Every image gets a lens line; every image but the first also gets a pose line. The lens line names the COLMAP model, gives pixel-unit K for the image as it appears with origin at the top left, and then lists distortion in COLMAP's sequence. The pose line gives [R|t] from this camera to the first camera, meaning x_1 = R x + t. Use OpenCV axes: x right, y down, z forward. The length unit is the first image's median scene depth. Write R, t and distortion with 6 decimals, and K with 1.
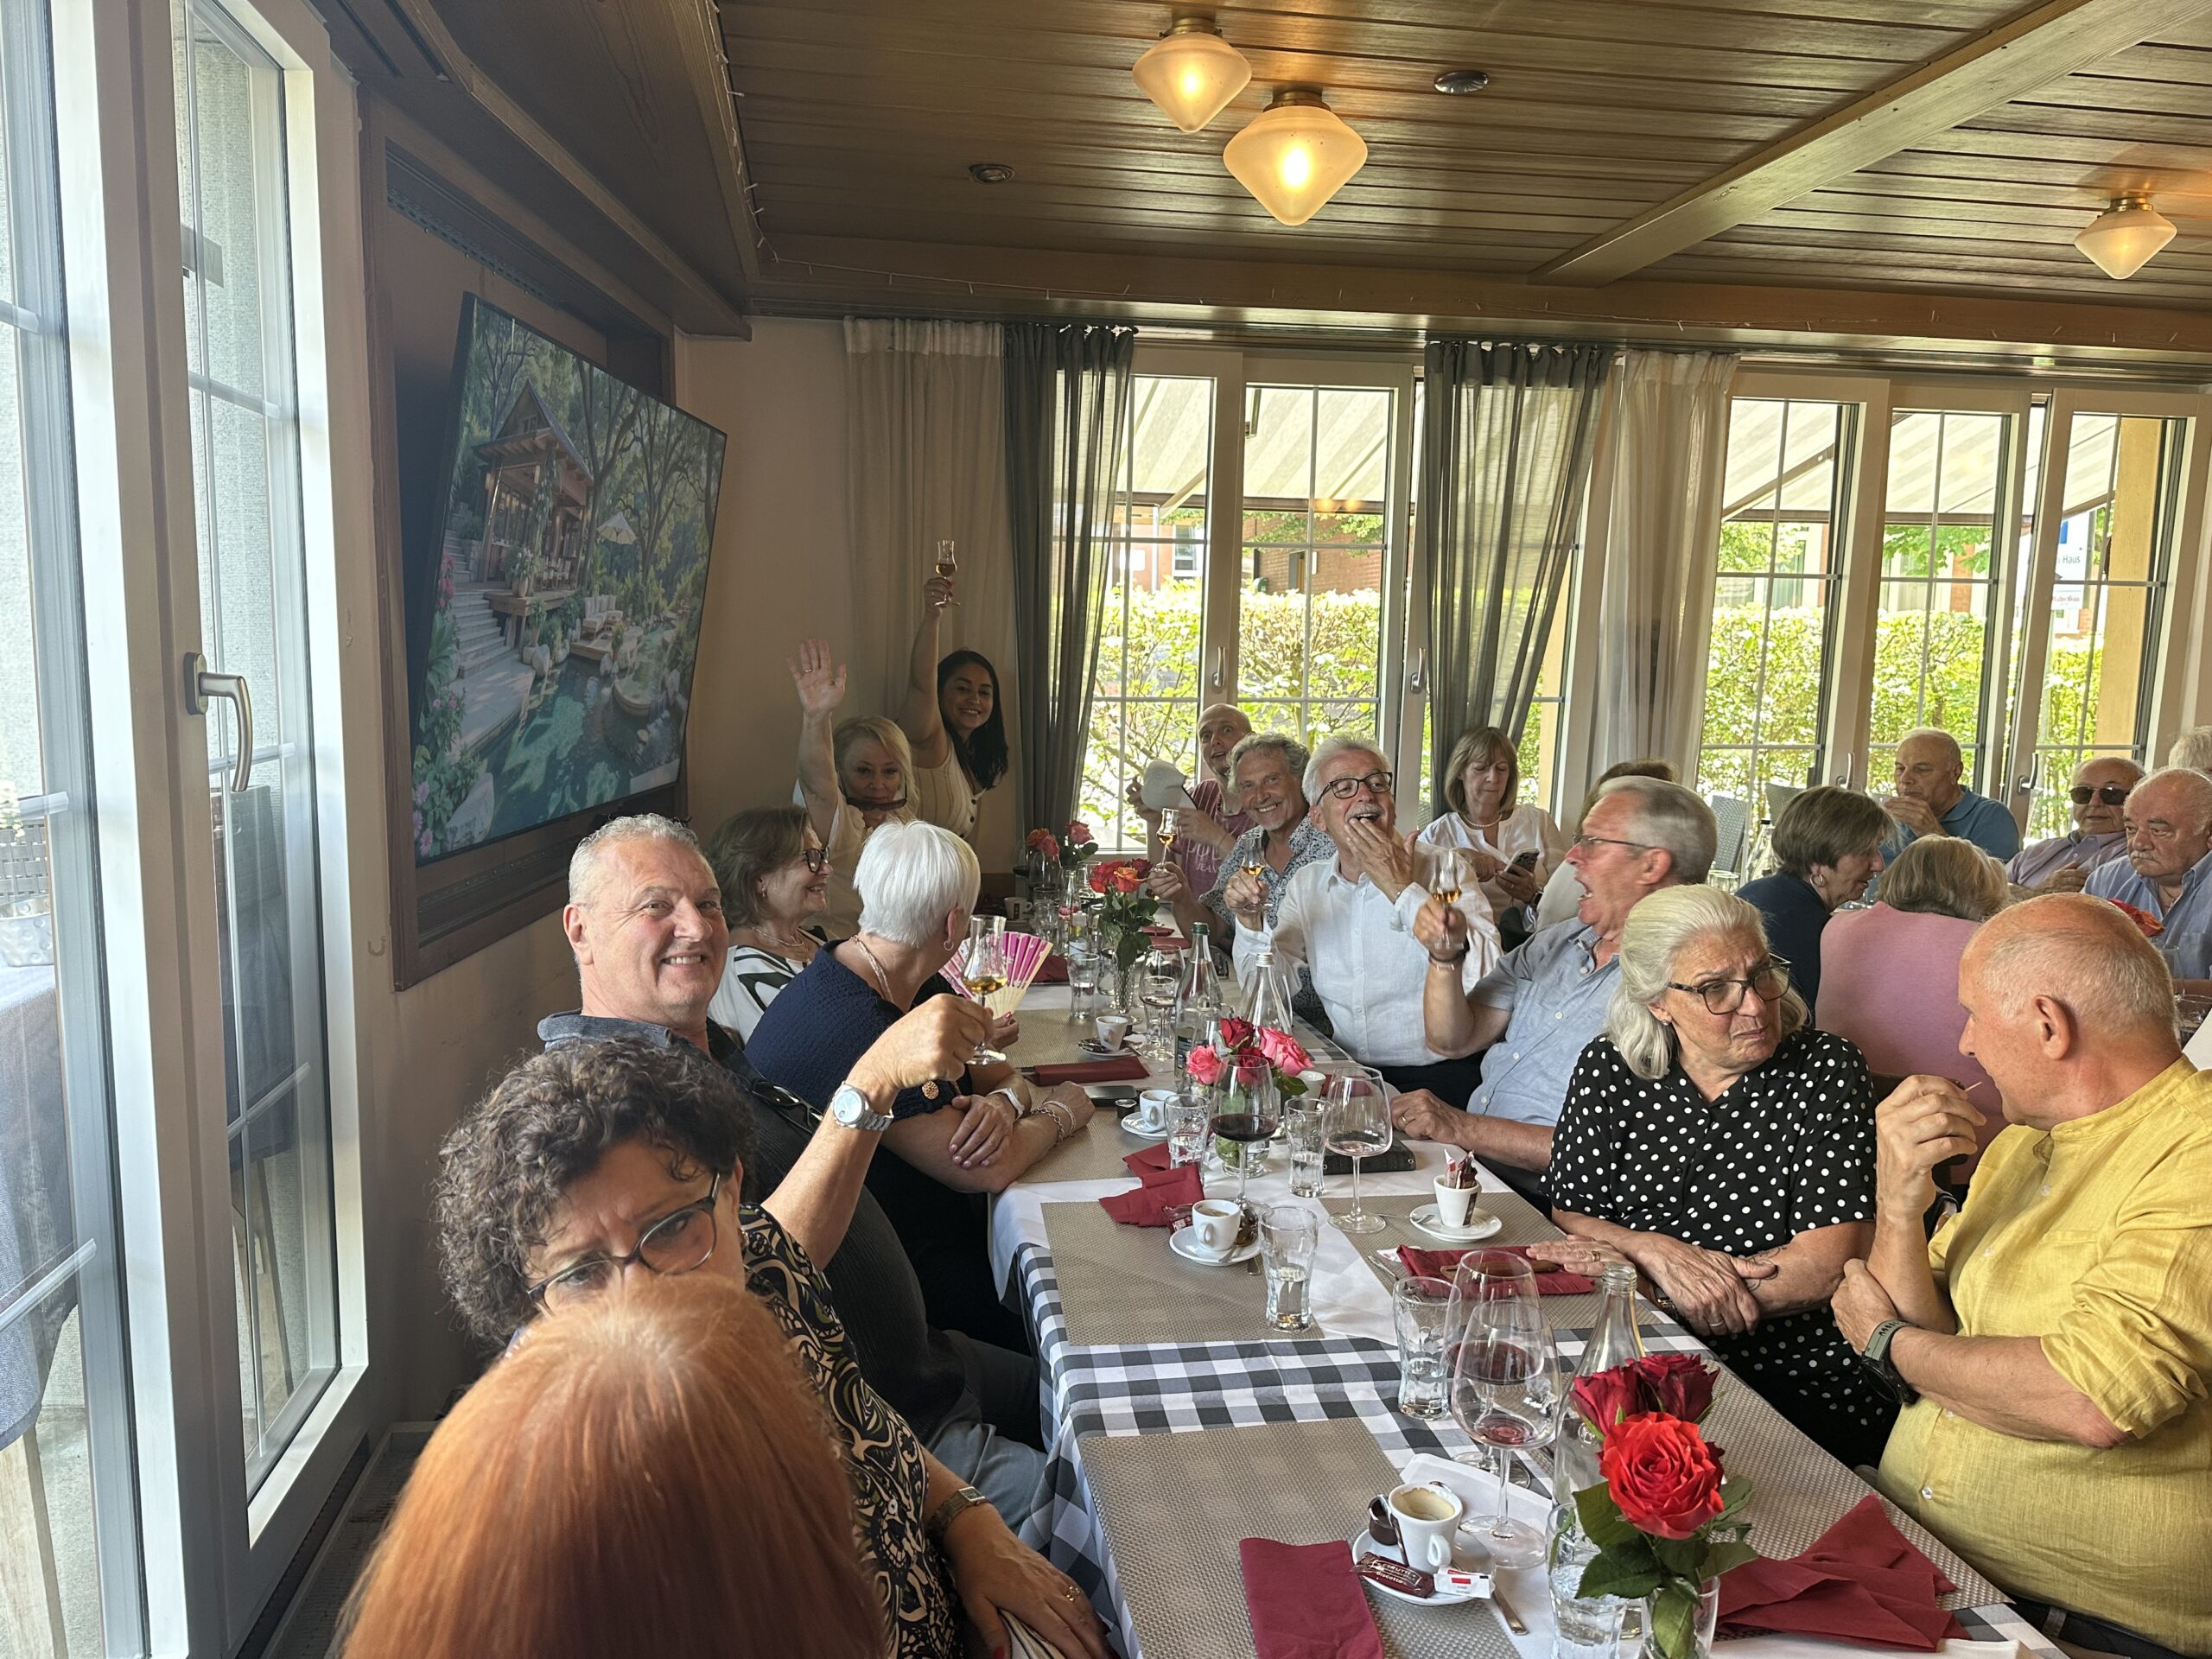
lens RADIAL K [[1537.9, 0, 1089.9], [0, 1537.9, 835.2], [0, 0, 1]] dist [0.022010, -0.034771]
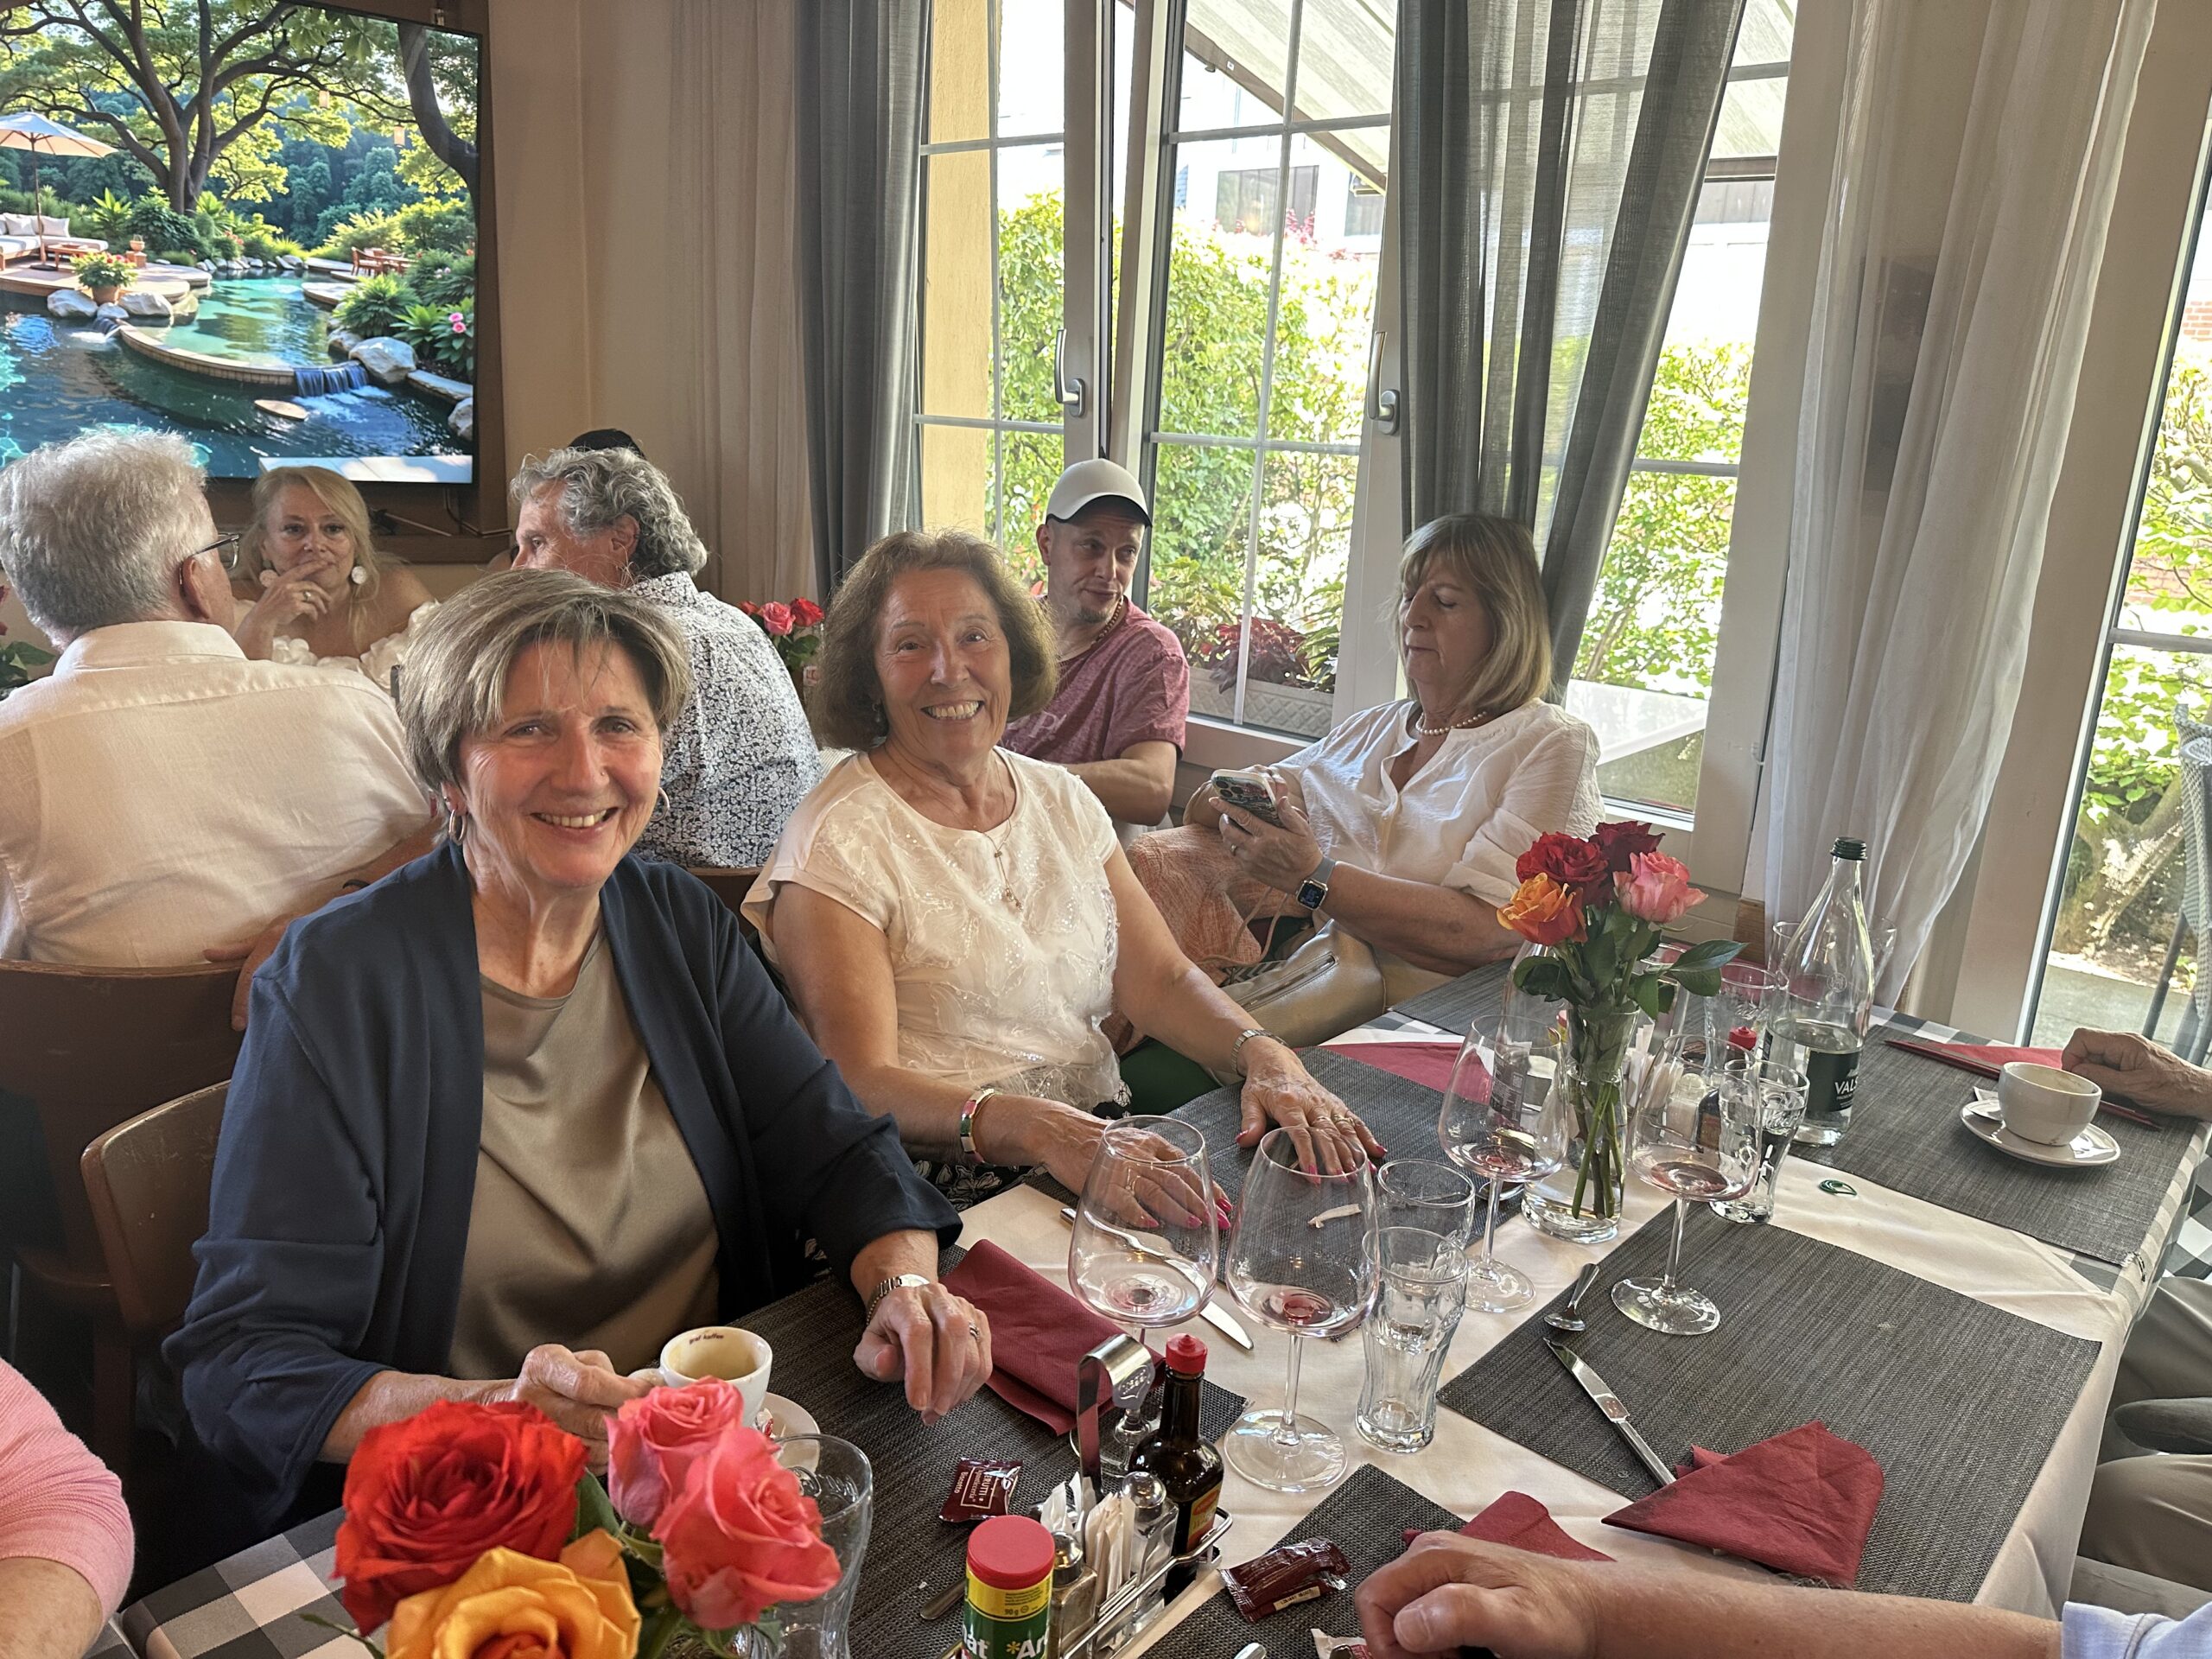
lens RADIAL K [[1568.3, 0, 1112.4], [0, 1568.3, 822.6], [0, 0, 1]] dist [0.000700, -0.007292]
pose [[0.624275, 0.217222, -0.750397, 0.691947], [-0.148323, 0.976049, 0.159149, -0.046913], [0.766995, 0.011948, 0.641542, 0.791609]]
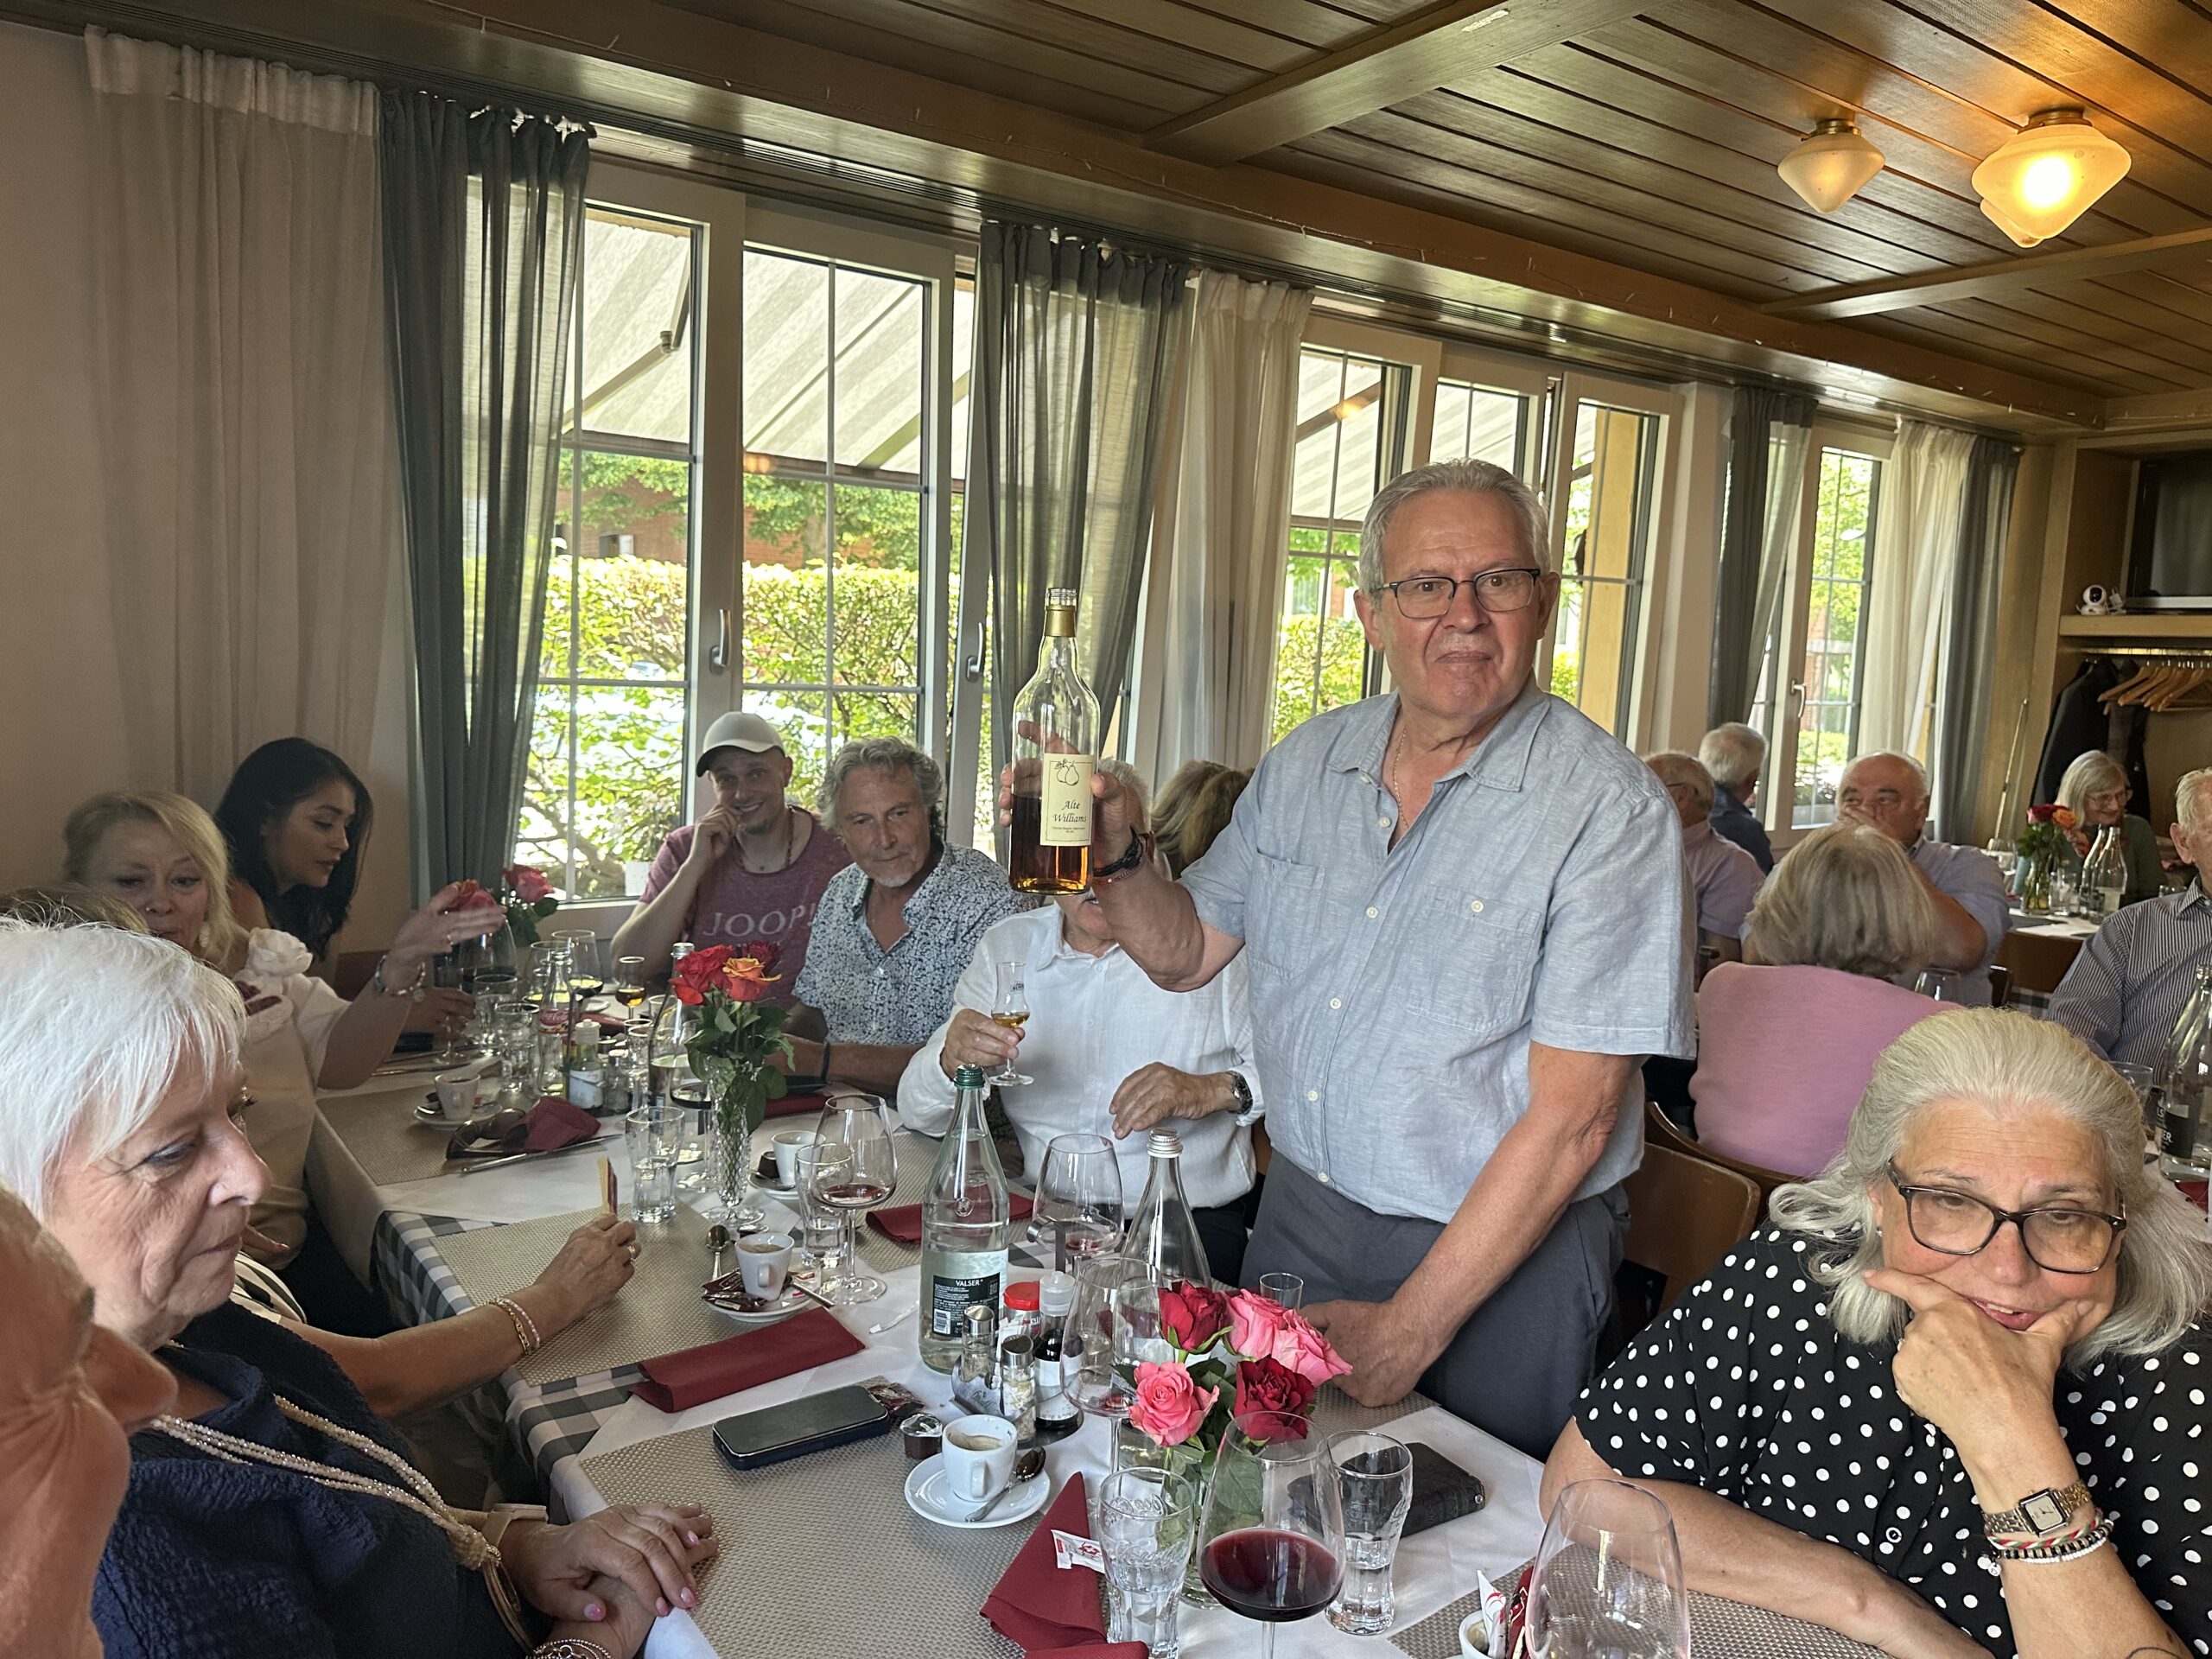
lens RADIAL K [[1556.3, 0, 1124.4], [0, 1556.3, 830.3], [0, 0, 1]] dist [0.006794, -0.033590]
pose [[0.892924, -0.031568, 0.449100, -0.089284], [0.035814, 0.999358, -0.000961, -0.017279], [-0.448781, 0.016942, 0.893481, 0.341514]]
